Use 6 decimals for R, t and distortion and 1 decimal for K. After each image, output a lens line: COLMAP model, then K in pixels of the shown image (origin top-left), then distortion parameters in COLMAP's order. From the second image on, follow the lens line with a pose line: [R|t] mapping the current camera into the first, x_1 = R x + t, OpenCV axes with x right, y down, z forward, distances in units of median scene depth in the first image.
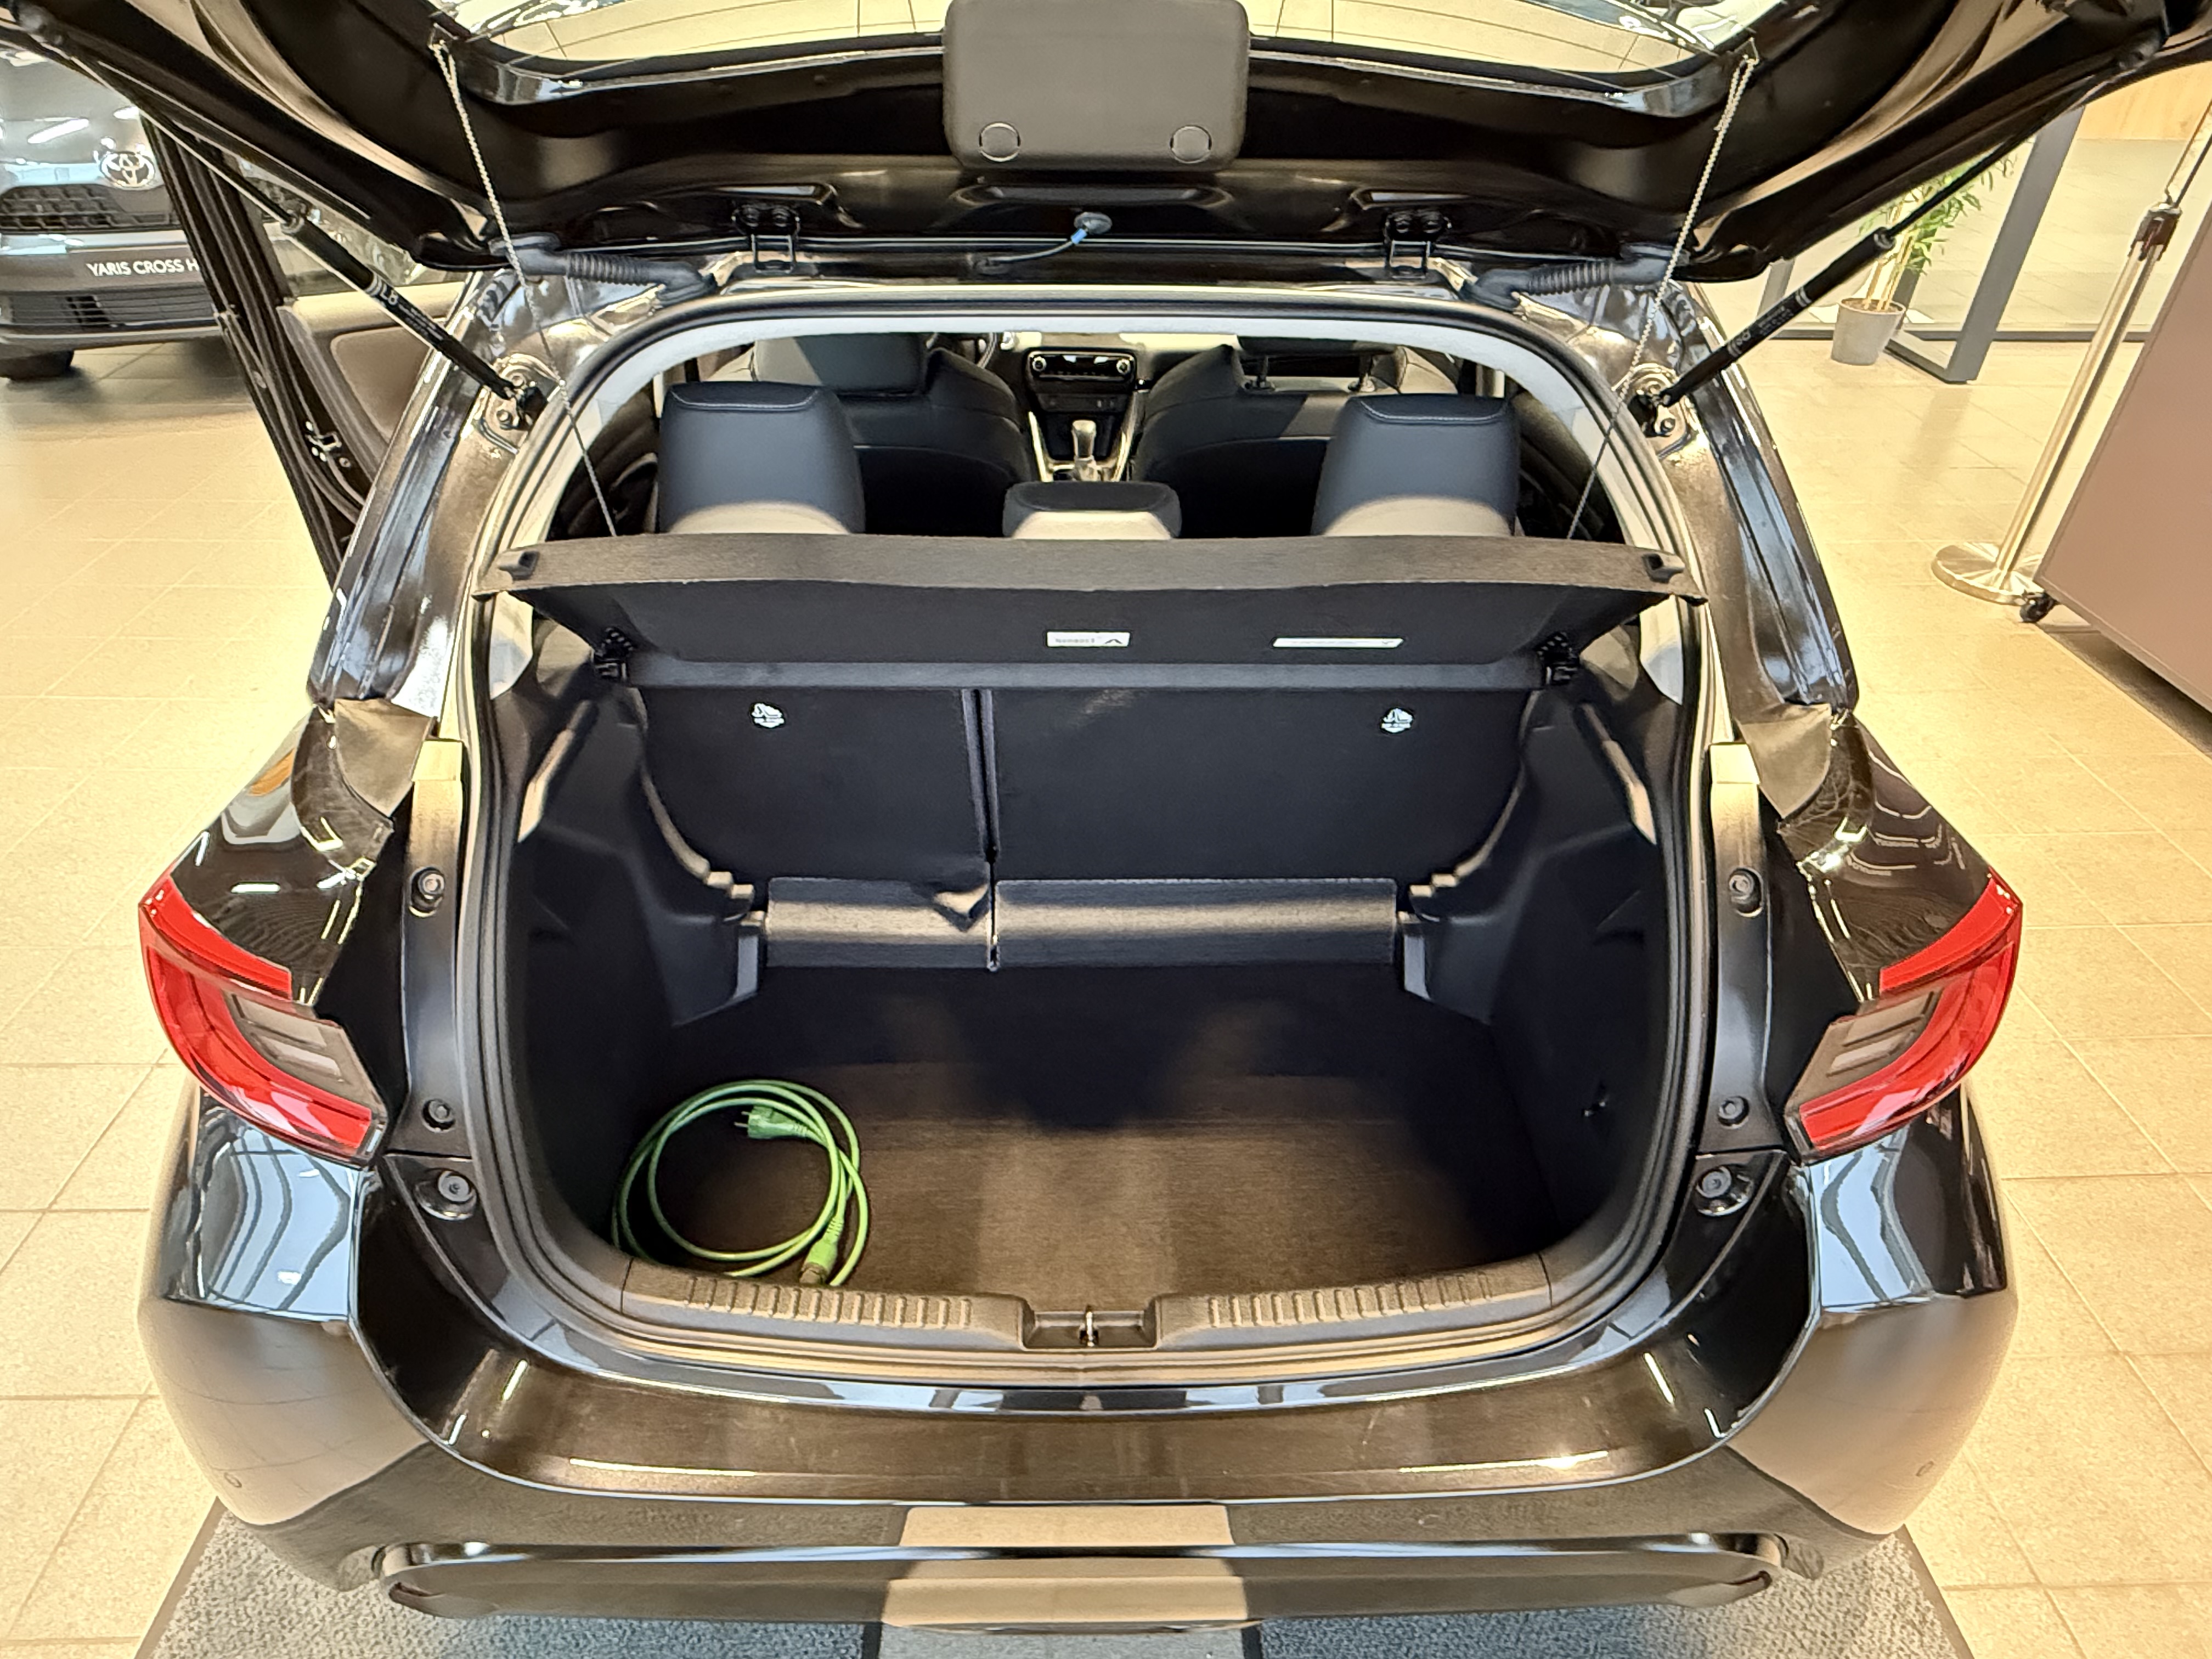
lens RADIAL K [[1312.0, 0, 1106.0], [0, 1312.0, 829.5], [0, 0, 1]] dist [-0.000613, -0.000524]
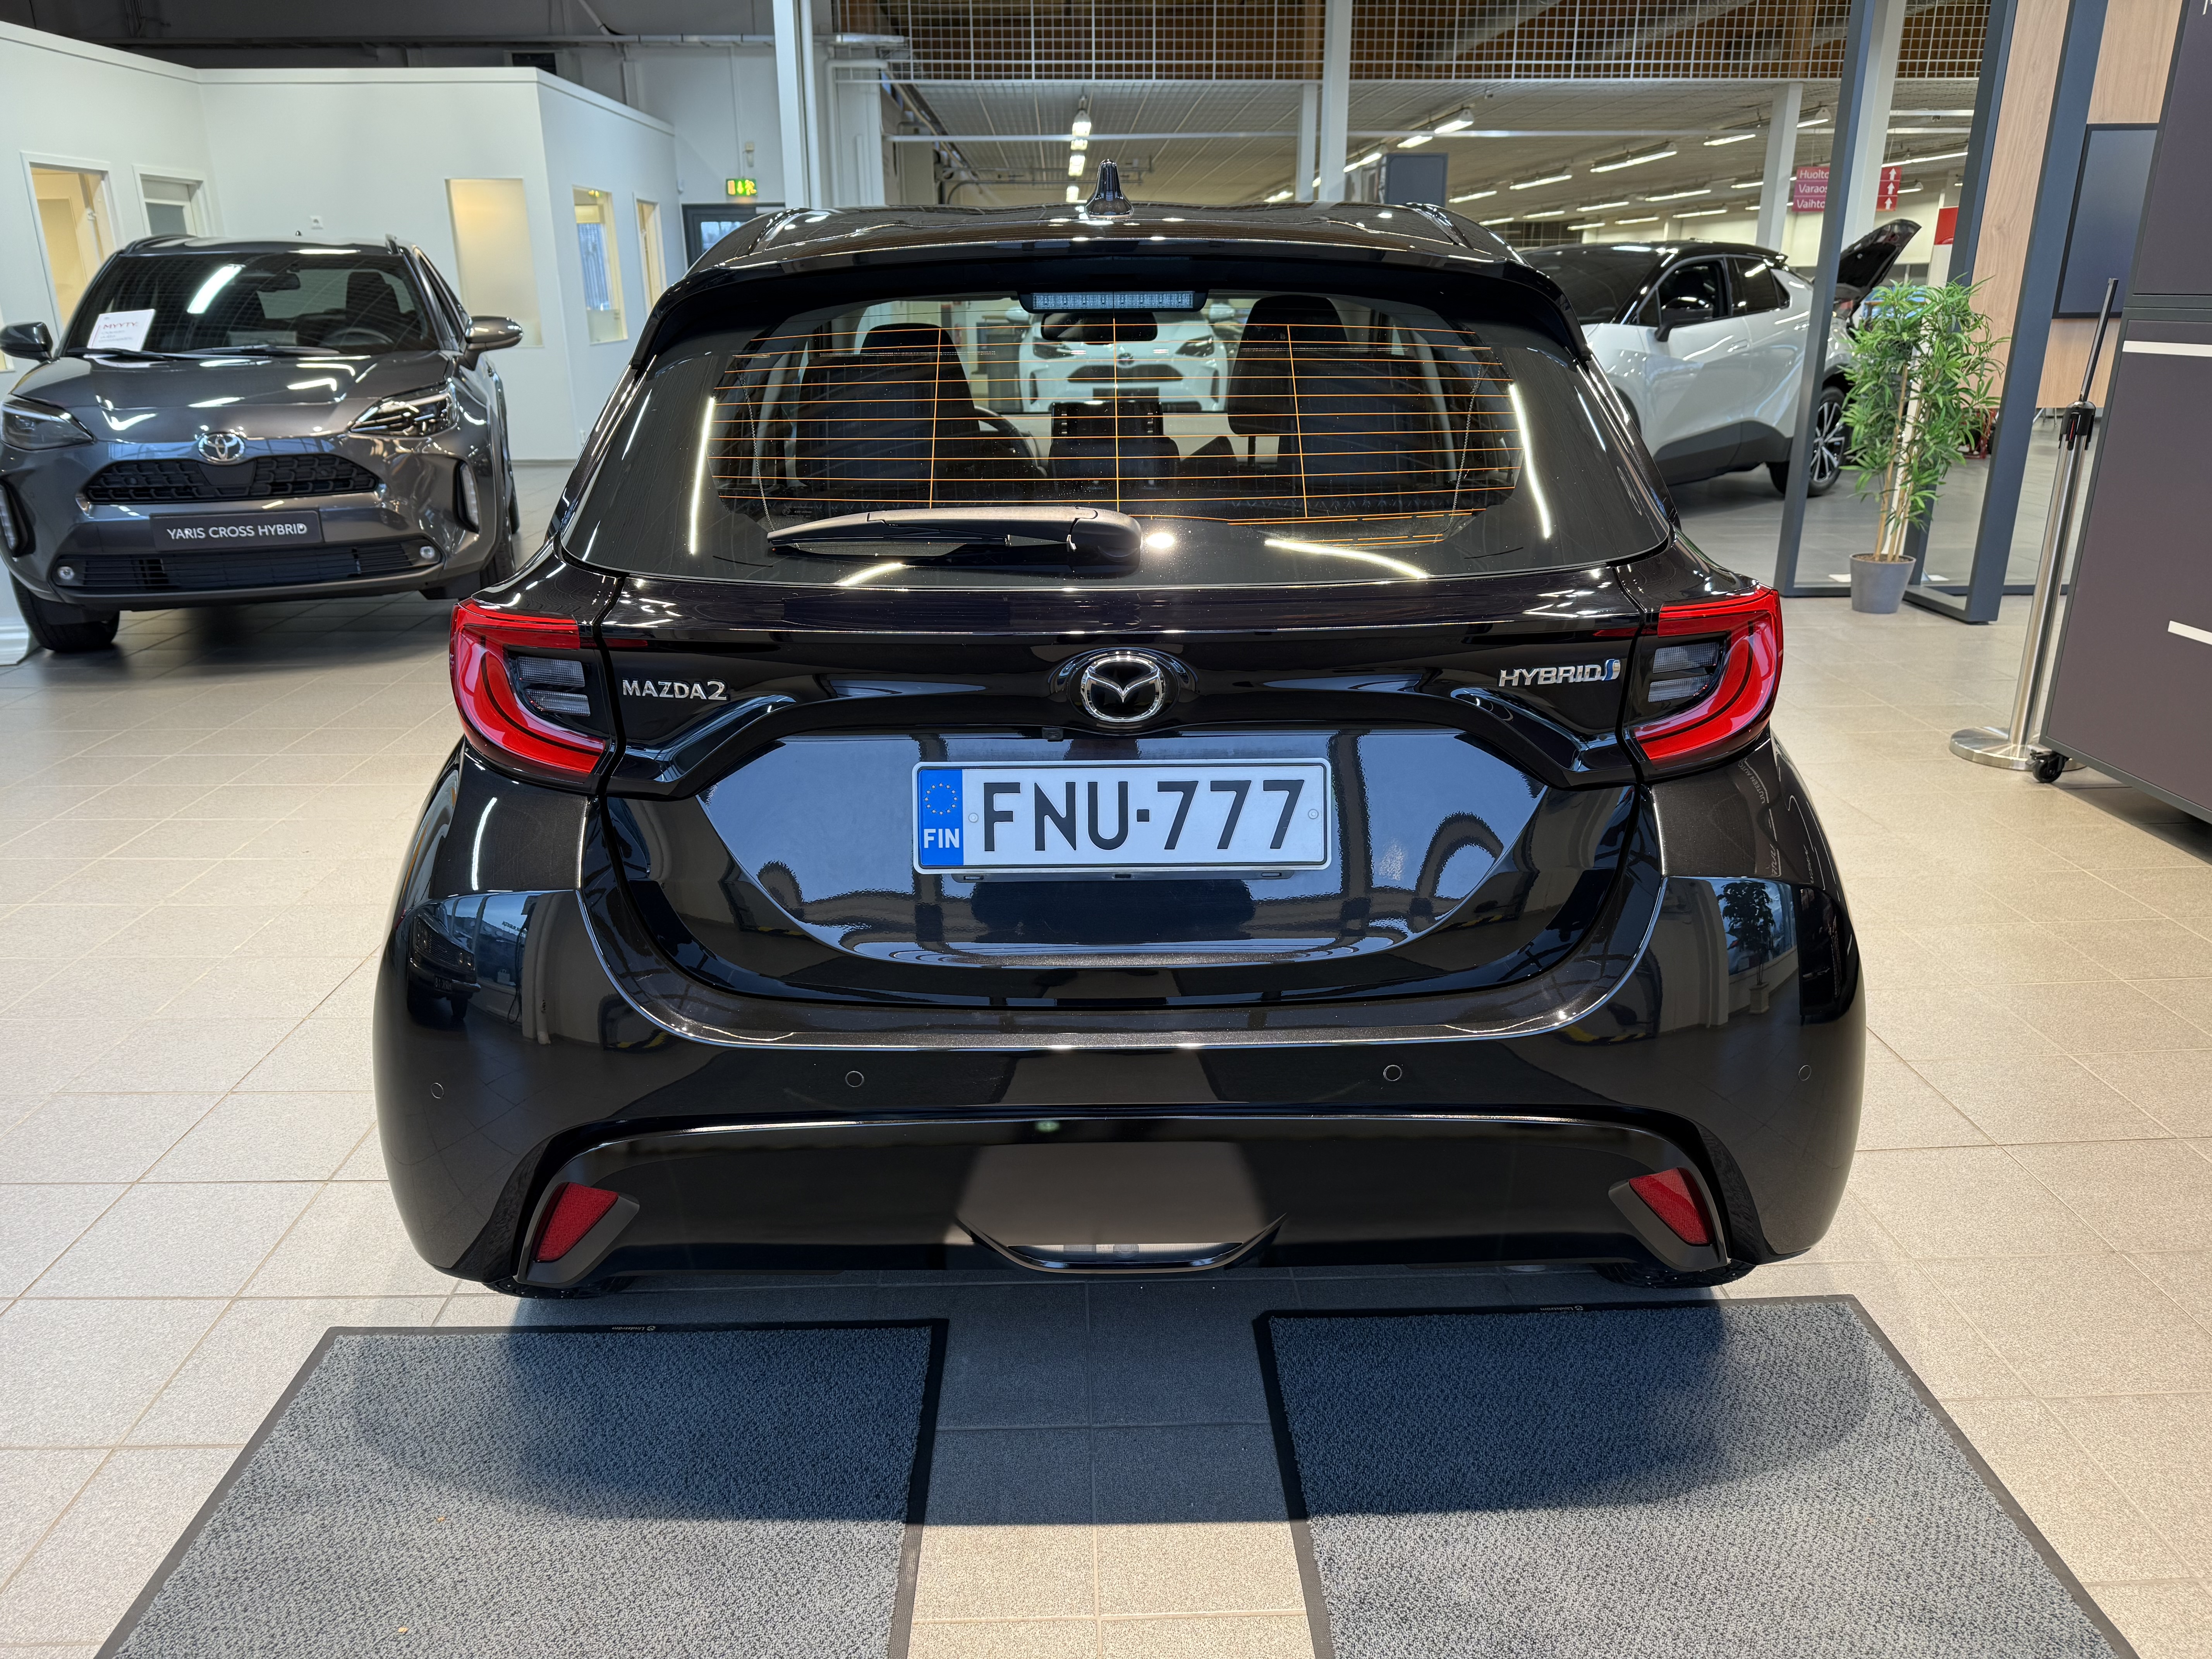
lens RADIAL K [[1565.4, 0, 1106.0], [0, 1565.4, 829.5], [0, 0, 1]] dist [-0.001808, 0.000028]
pose [[0.999796, -0.014168, -0.014417, -0.004954], [0.009296, 0.955631, -0.294418, 0.379823], [0.017948, 0.294224, 0.955568, -0.260535]]
